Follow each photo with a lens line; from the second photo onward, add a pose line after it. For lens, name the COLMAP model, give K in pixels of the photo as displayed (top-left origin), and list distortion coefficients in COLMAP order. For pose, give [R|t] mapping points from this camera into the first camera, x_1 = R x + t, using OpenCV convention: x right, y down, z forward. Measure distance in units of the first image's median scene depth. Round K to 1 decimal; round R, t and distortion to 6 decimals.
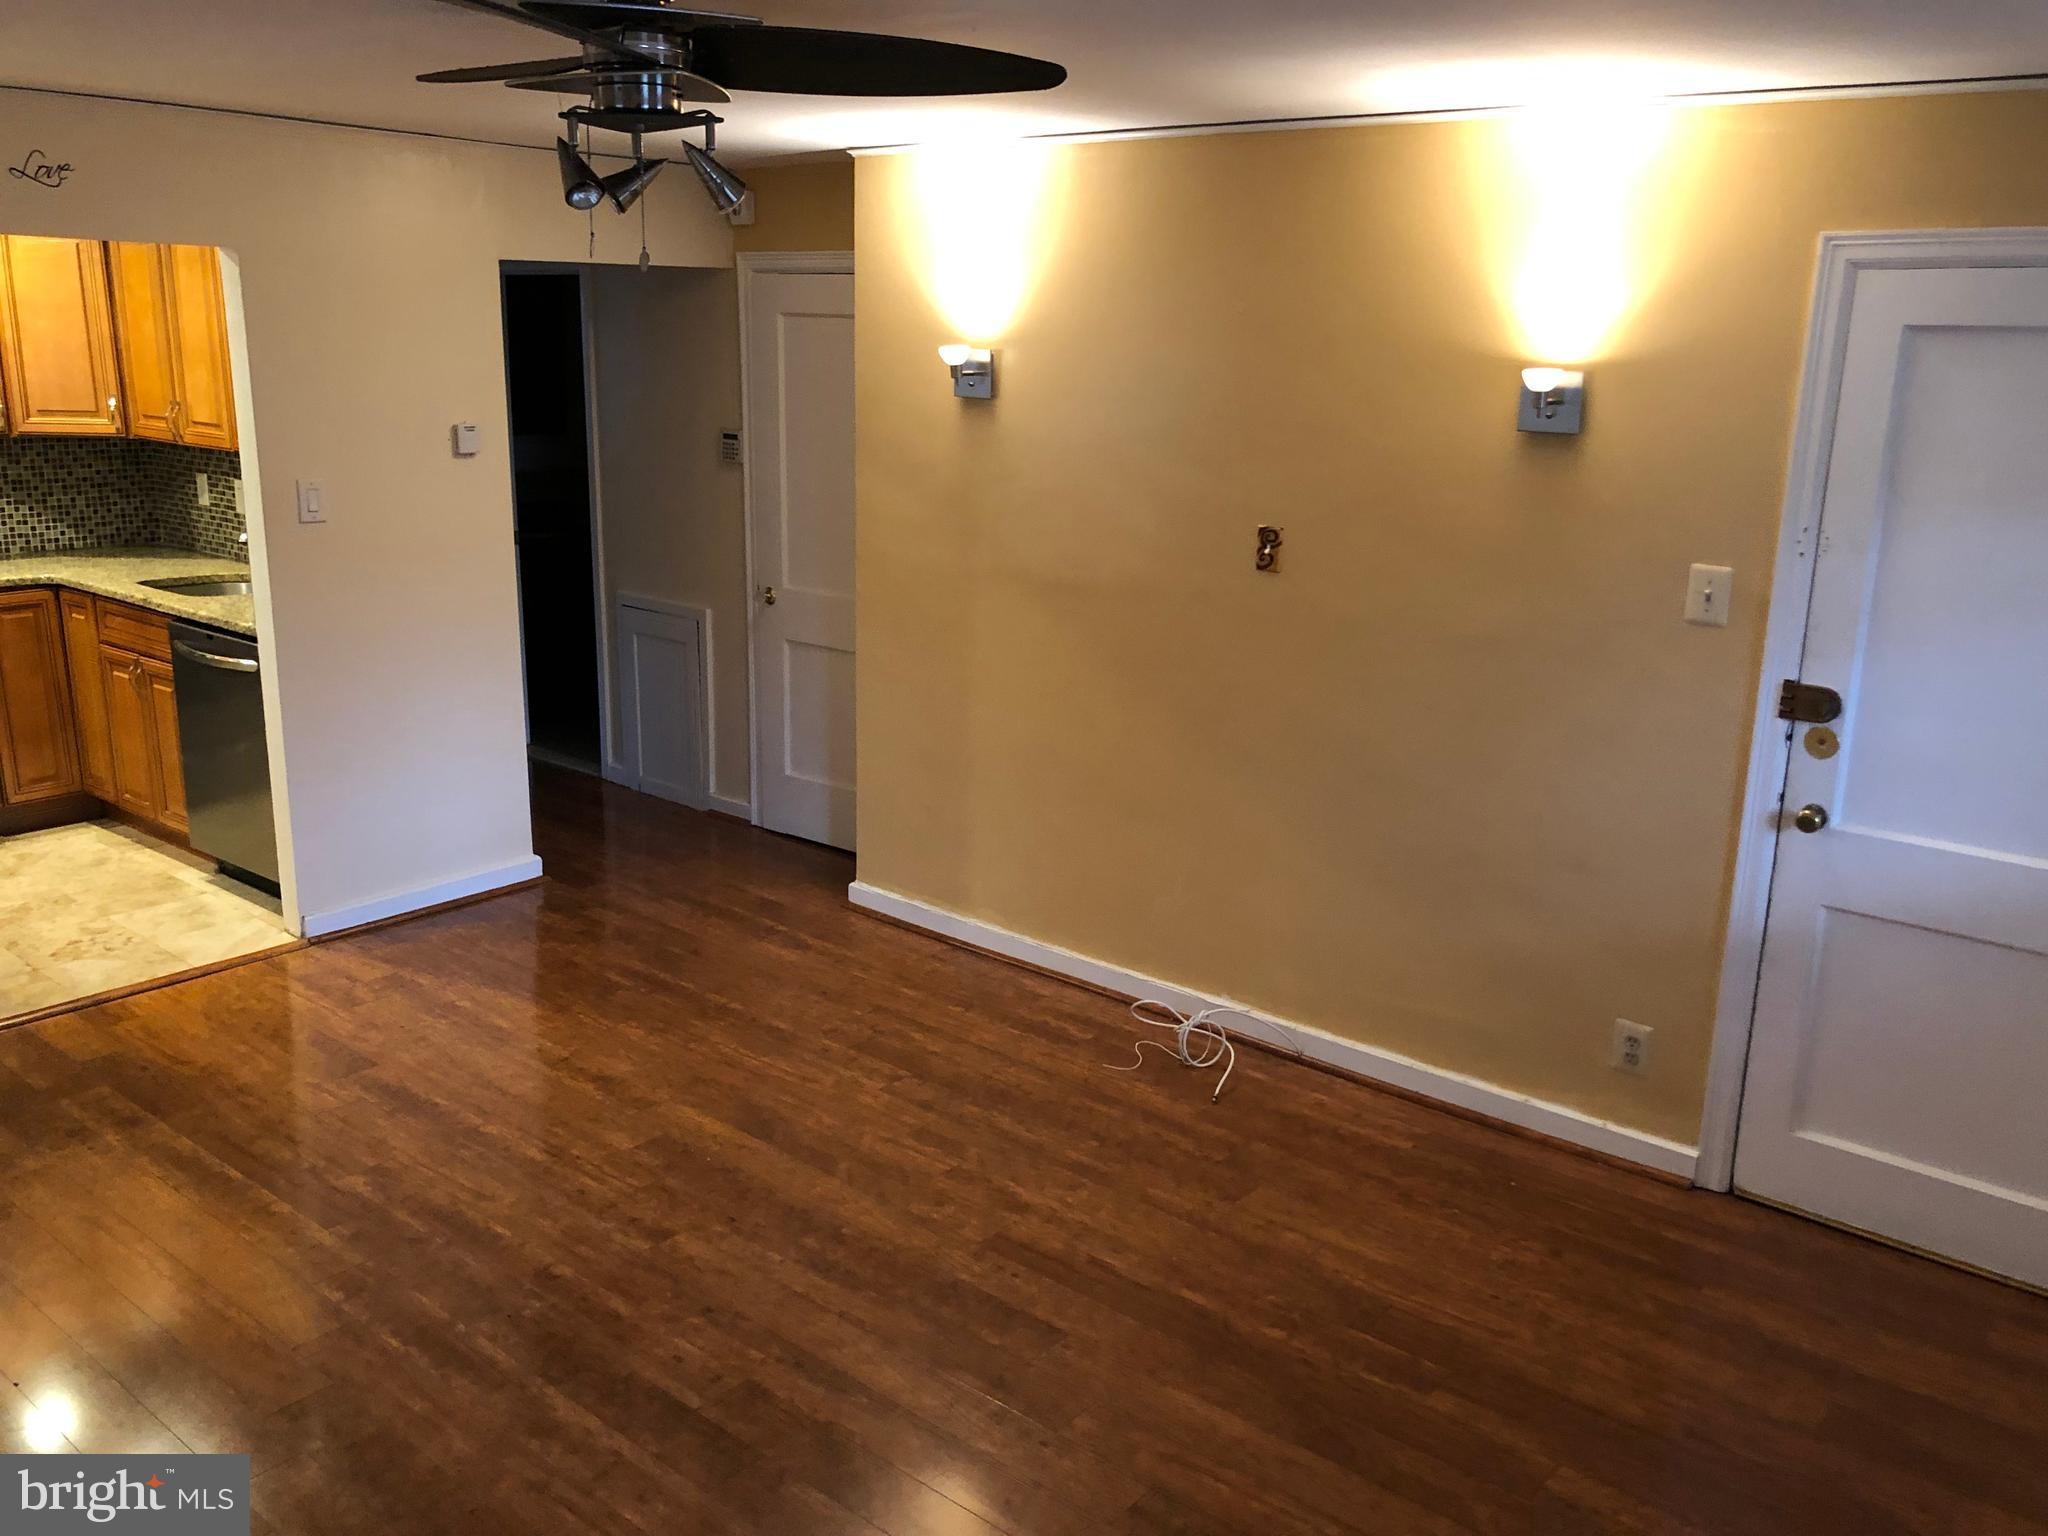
lens RADIAL K [[1645.2, 0, 1050.5], [0, 1645.2, 748.7], [0, 0, 1]] dist [0.087593, -0.104708]
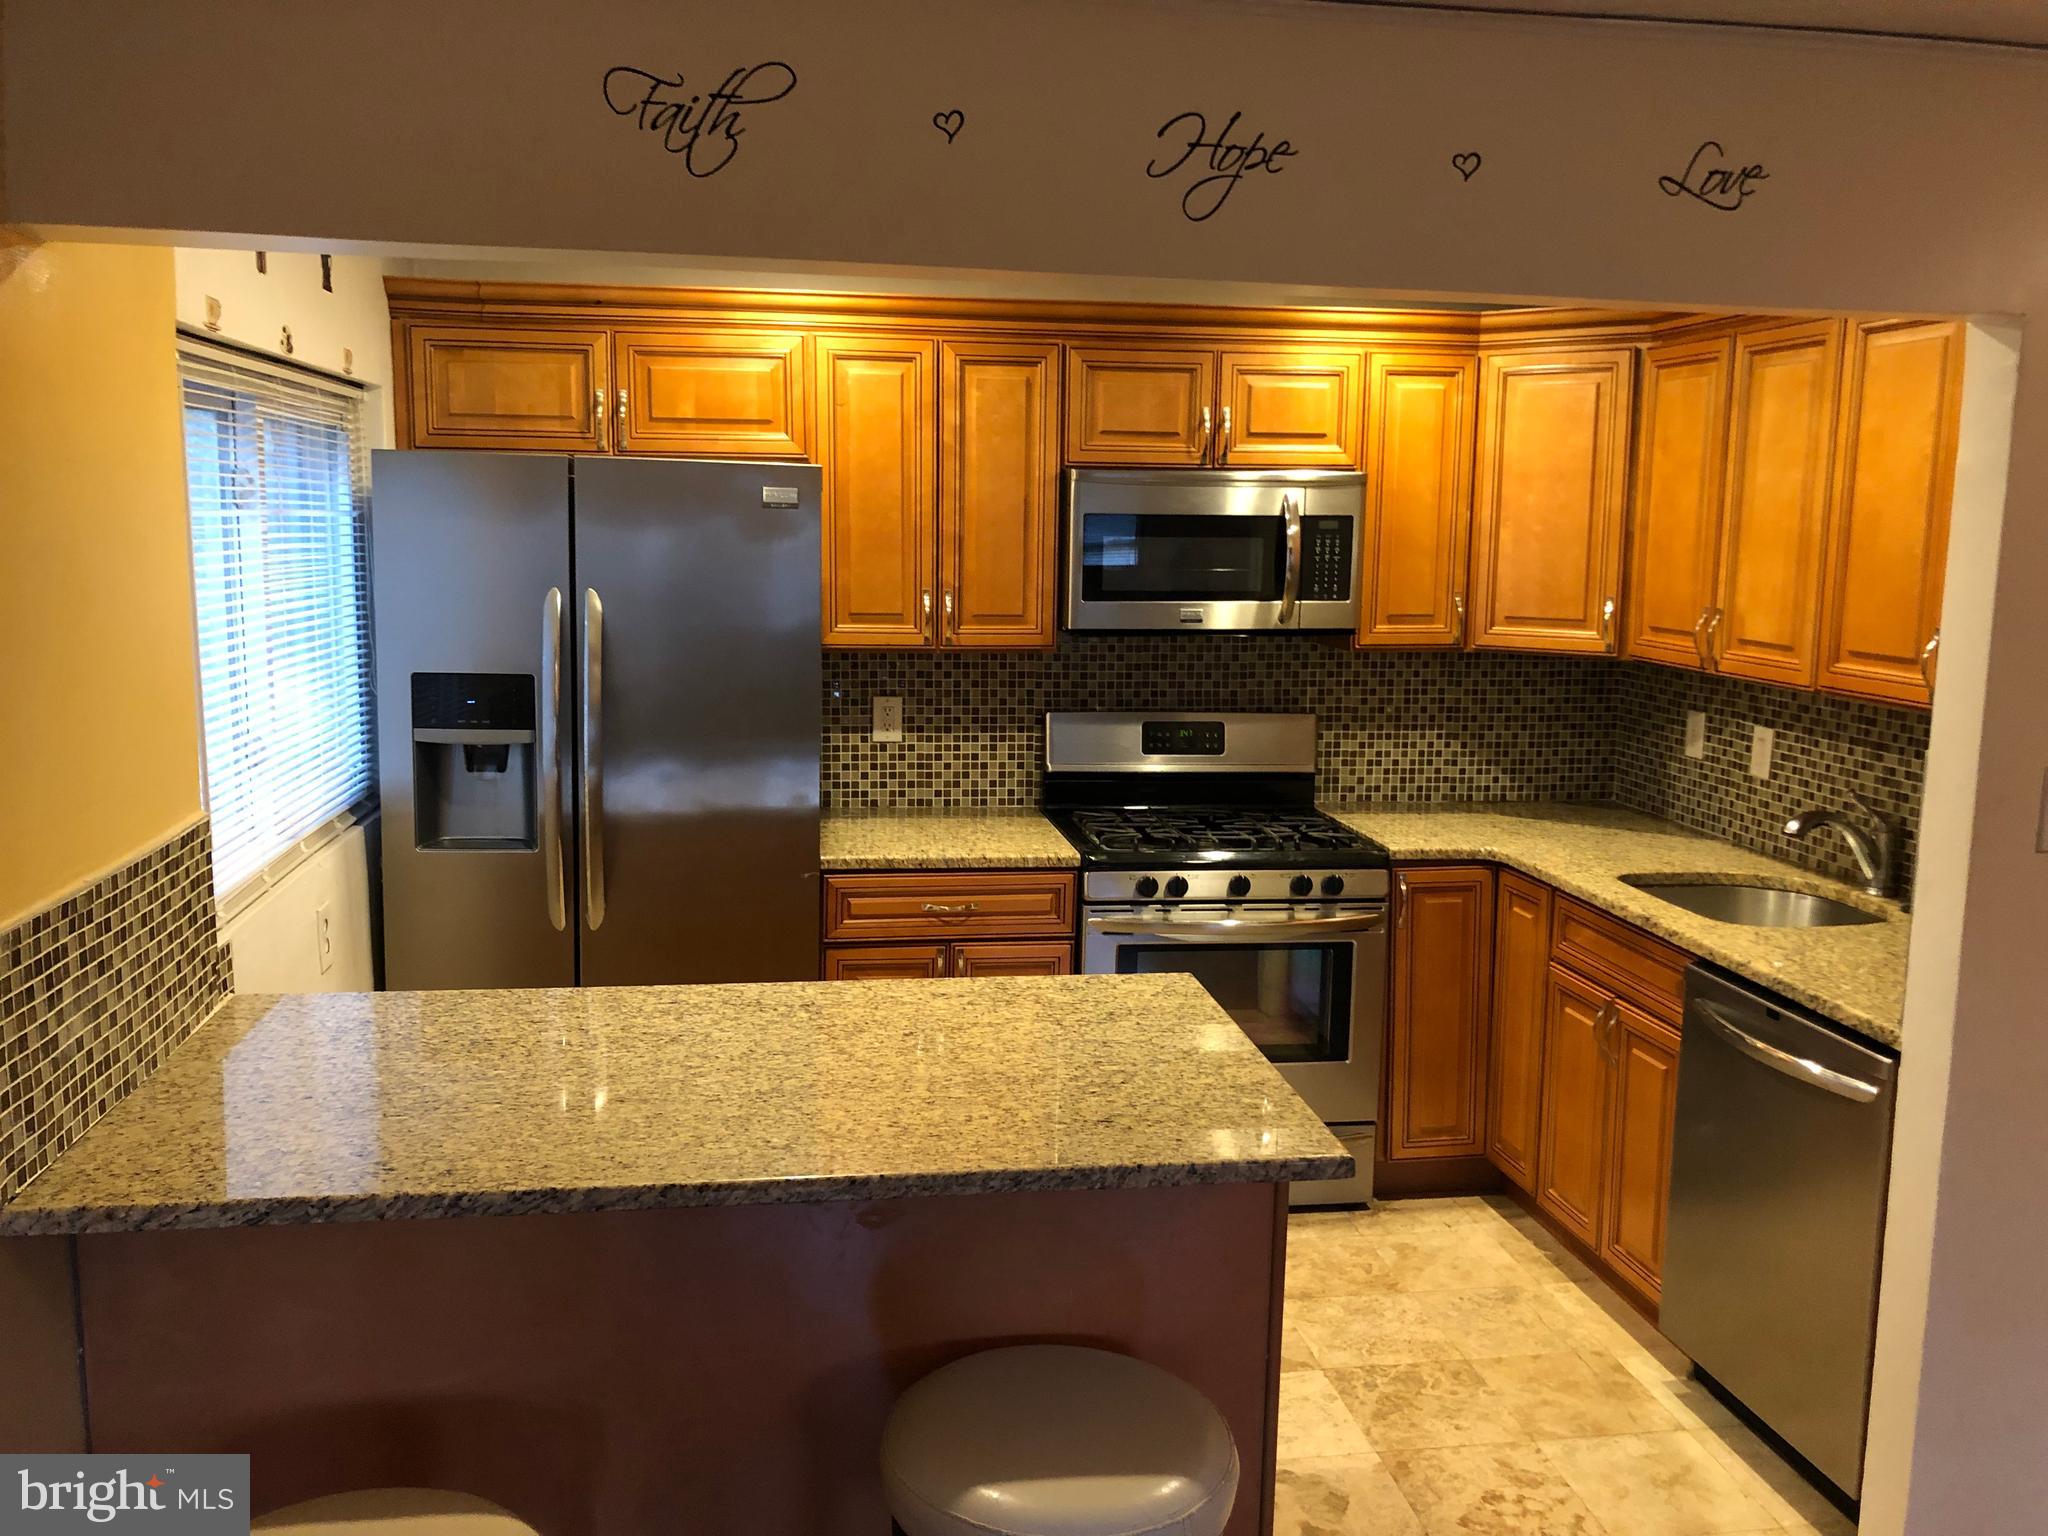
lens RADIAL K [[1657.9, 0, 1024.0], [0, 1657.9, 768.0], [0, 0, 1]] dist [0.095682, -0.193438]
pose [[0.741361, 0.085437, -0.665645, -0.264227], [-0.156964, 0.986427, -0.048208, -0.068219], [0.652492, 0.140222, 0.744709, 0.326892]]
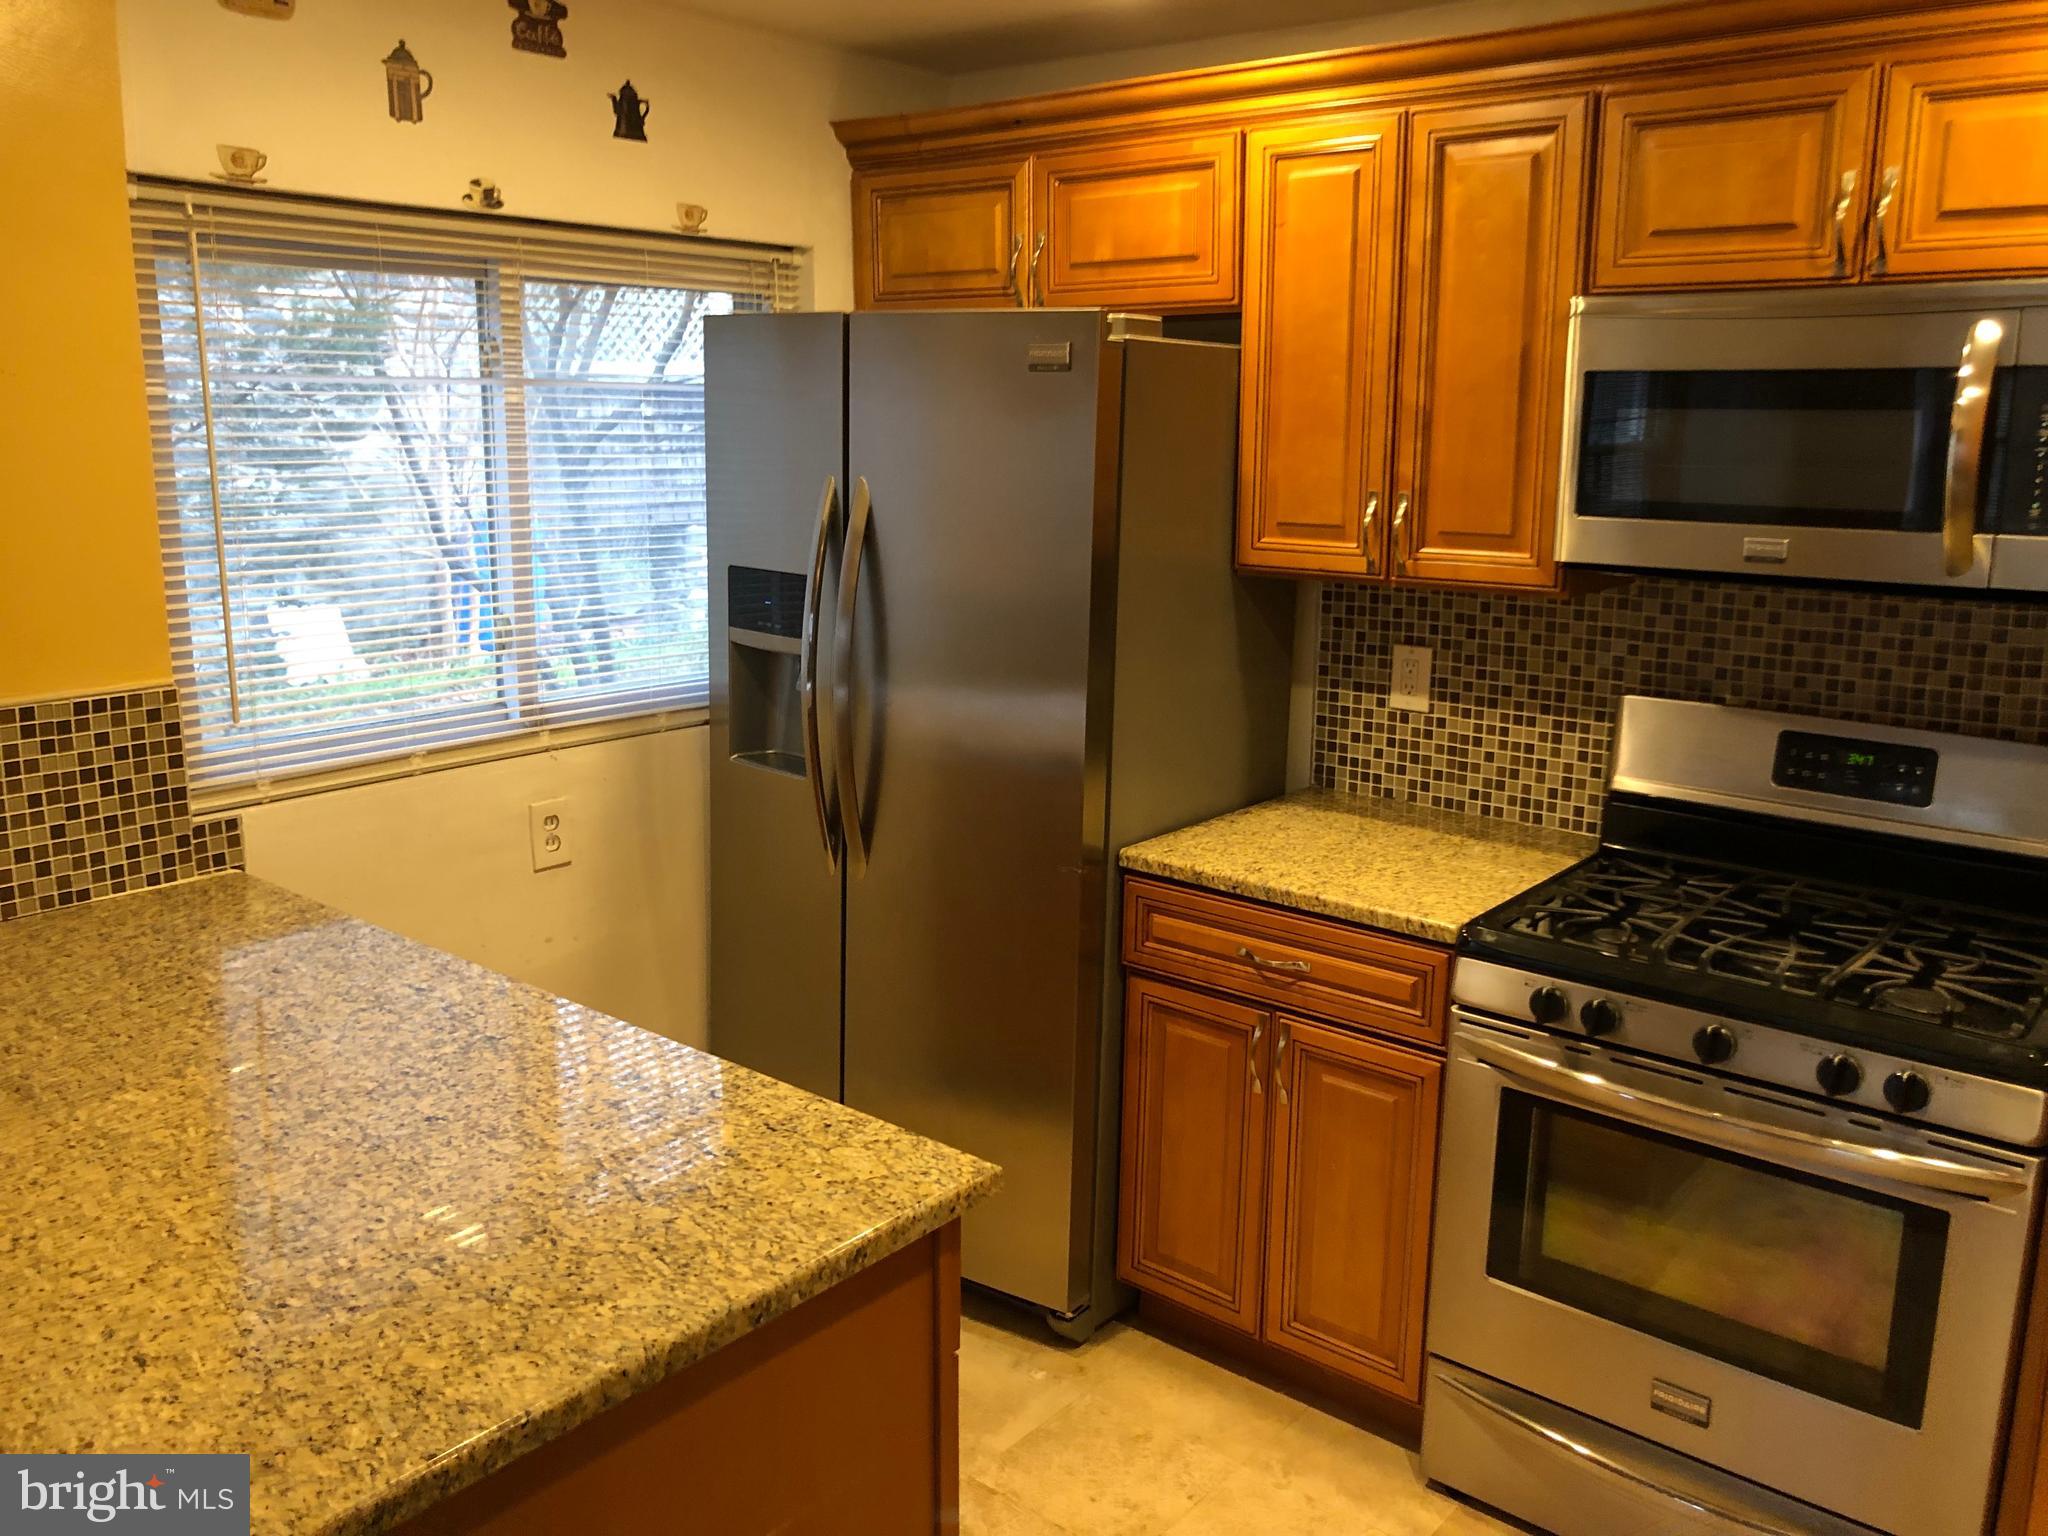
lens RADIAL K [[1649.1, 0, 1034.7], [0, 1649.1, 756.8], [0, 0, 1]] dist [0.096684, -0.207221]
pose [[-0.003462, 0.179991, -0.983662, -0.287563], [-0.249390, 0.952432, 0.175154, -0.151436], [0.968397, 0.245922, 0.041591, 0.694656]]
